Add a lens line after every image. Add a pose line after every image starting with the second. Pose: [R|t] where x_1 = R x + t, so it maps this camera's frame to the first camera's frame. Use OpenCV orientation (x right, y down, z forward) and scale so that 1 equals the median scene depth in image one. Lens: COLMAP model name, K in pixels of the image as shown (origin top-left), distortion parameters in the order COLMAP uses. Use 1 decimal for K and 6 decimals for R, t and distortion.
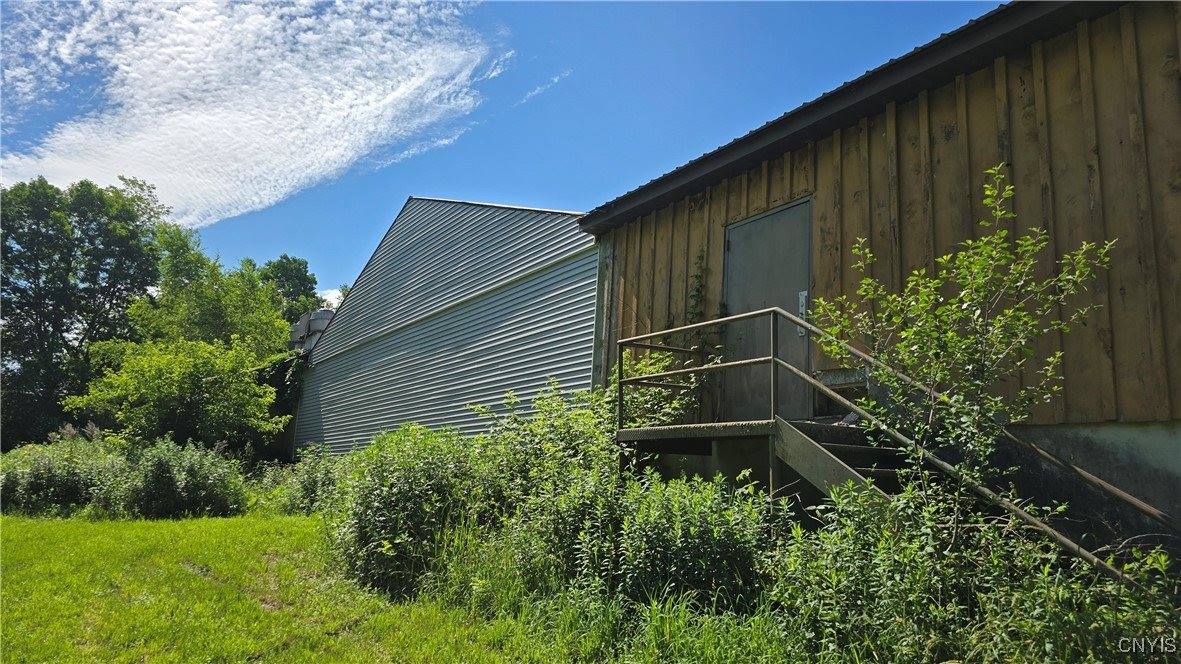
lens RADIAL K [[782.9, 0, 590.5], [0, 782.9, 332.0], [0, 0, 1]] dist [0.048283, -0.039069]
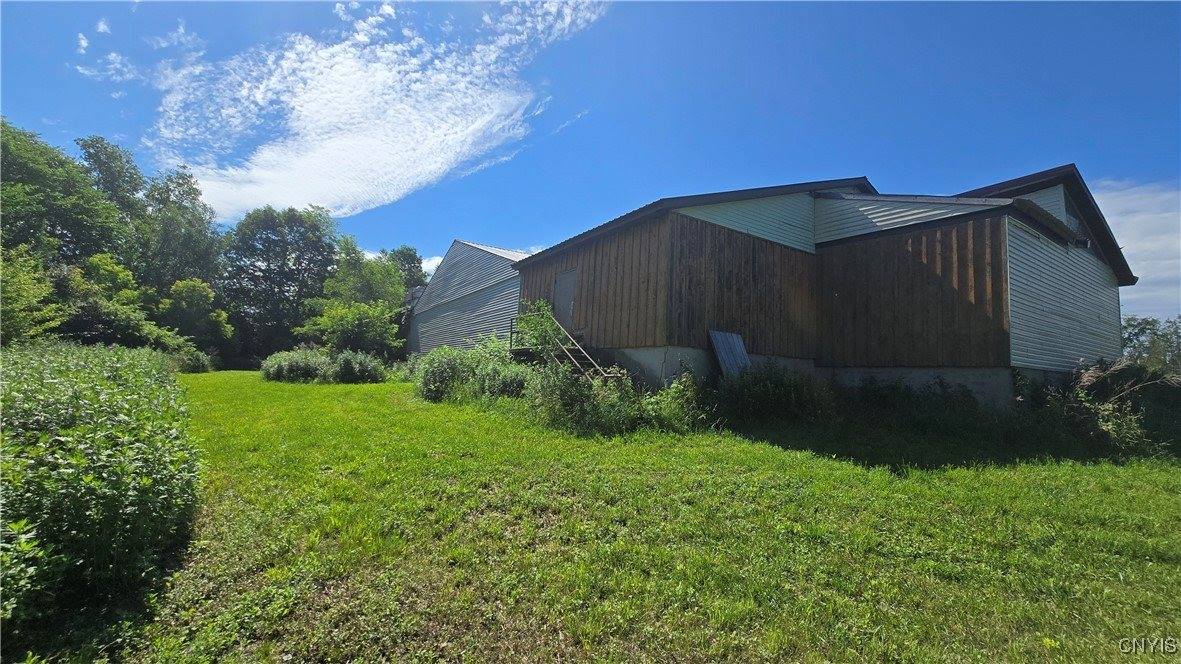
lens RADIAL K [[498.5, 0, 610.3], [0, 498.5, 326.0], [0, 0, 1]] dist [-0.017207, -0.000027]
pose [[0.999837, 0.001812, 0.017989, 0.154164], [-0.003403, 0.996040, 0.088838, -0.050796], [-0.017757, -0.088884, 0.995884, -0.350758]]
